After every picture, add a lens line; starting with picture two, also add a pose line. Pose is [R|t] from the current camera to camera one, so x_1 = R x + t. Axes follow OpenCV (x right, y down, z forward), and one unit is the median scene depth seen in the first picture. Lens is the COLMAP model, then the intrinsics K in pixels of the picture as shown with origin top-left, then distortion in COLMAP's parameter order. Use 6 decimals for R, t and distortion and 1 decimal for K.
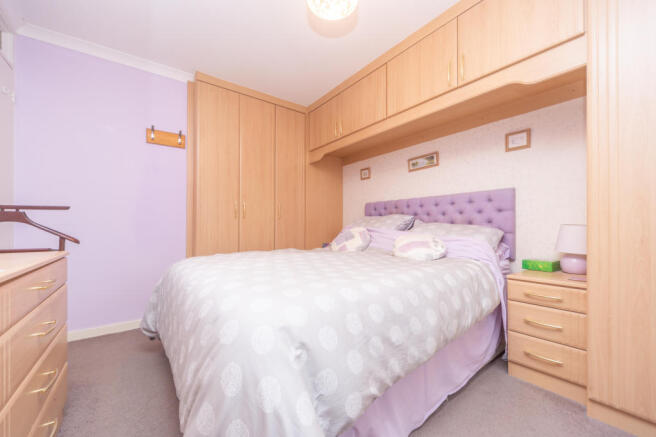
lens RADIAL K [[289.8, 0, 326.7], [0, 289.8, 230.4], [0, 0, 1]] dist [0.167450, -0.000010]
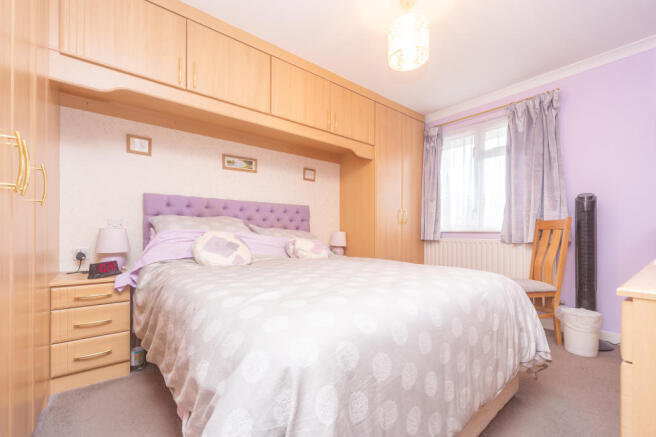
lens RADIAL K [[267.8, 0, 326.6], [0, 267.8, 229.3], [0, 0, 1]] dist [0.000135, -0.000008]
pose [[0.011476, 0.003954, 0.999926, -0.544057], [-0.004488, 0.999982, -0.003903, -0.017069], [-0.999924, -0.004443, 0.011493, 0.731345]]
